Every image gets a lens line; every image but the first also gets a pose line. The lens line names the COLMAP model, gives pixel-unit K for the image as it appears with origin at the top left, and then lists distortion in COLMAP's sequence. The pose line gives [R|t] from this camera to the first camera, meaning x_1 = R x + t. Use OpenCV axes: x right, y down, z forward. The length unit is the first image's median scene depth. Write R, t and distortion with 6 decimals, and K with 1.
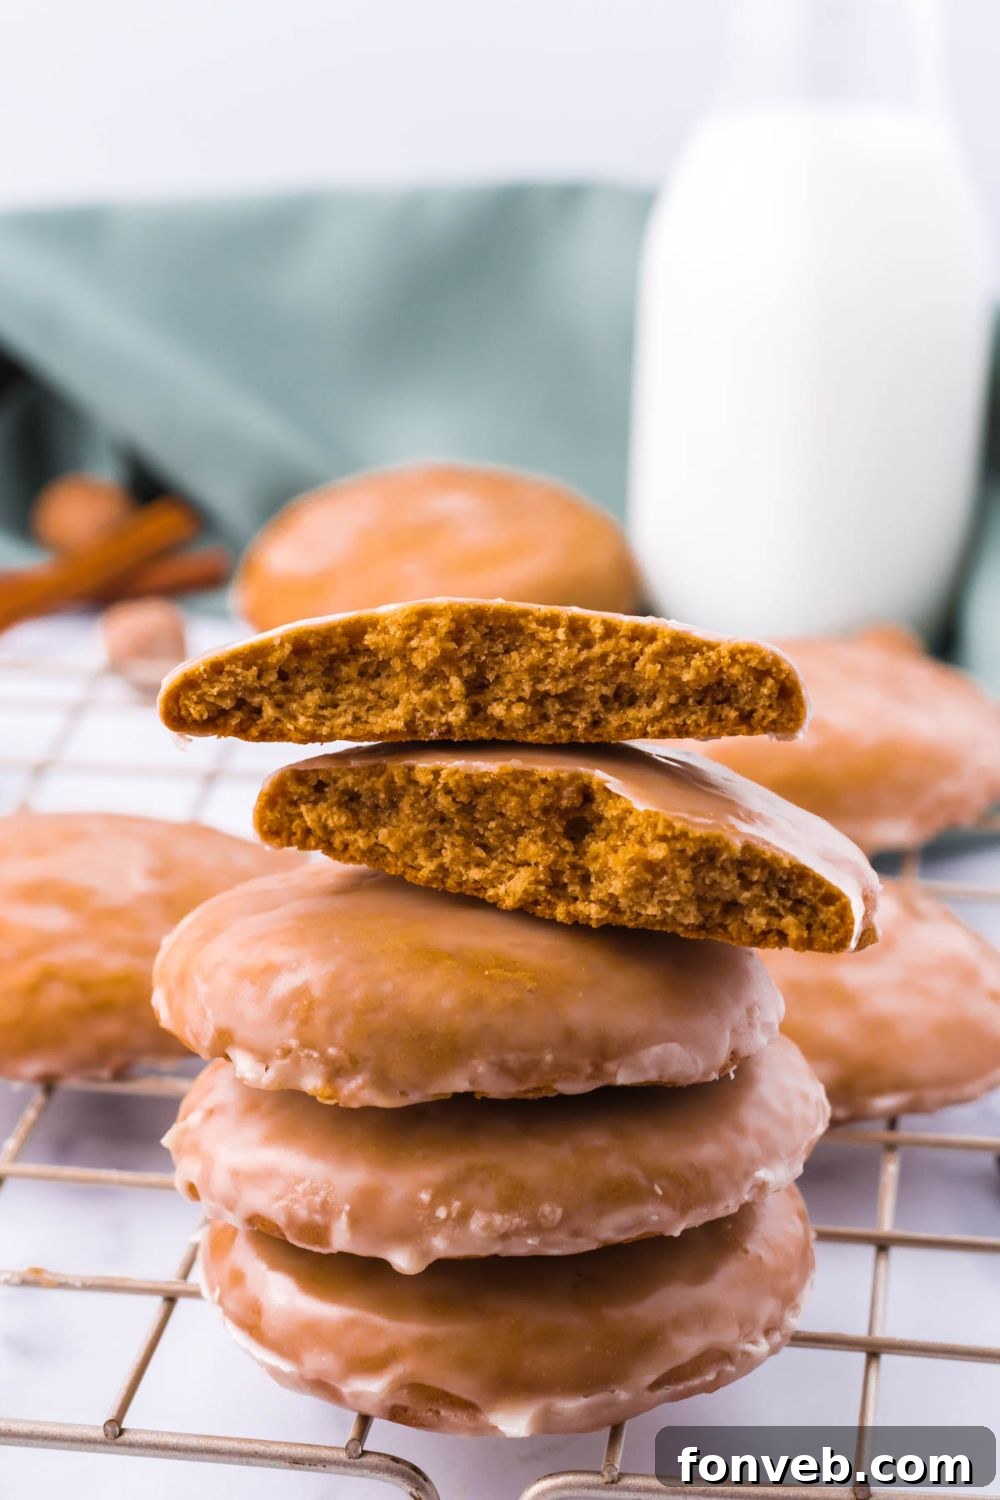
lens RADIAL K [[3962.1, 0, 500.0], [0, 3962.1, 750.0], [0, 0, 1]] dist [-0.032113, 0.182065]
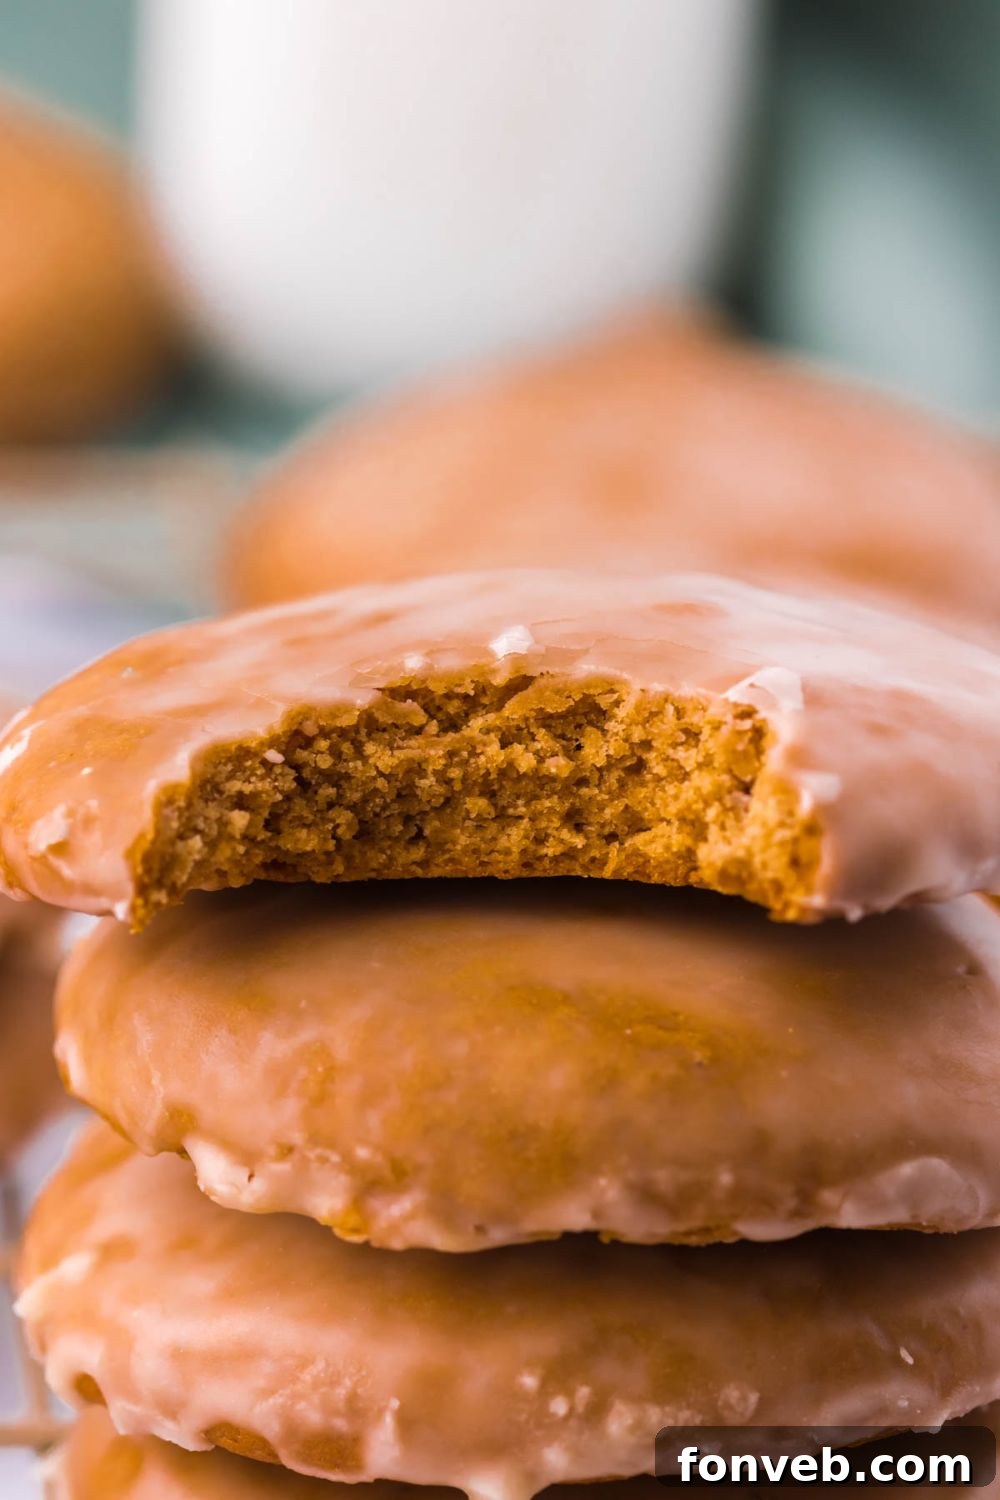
lens RADIAL K [[3779.1, 0, 500.0], [0, 3779.1, 750.0], [0, 0, 1]] dist [-0.056713, 0.183515]
pose [[0.996641, 0.034394, -0.074319, 0.018443], [-0.035797, 0.999203, -0.017633, 0.024669], [0.073653, 0.020234, 0.997079, 0.431678]]
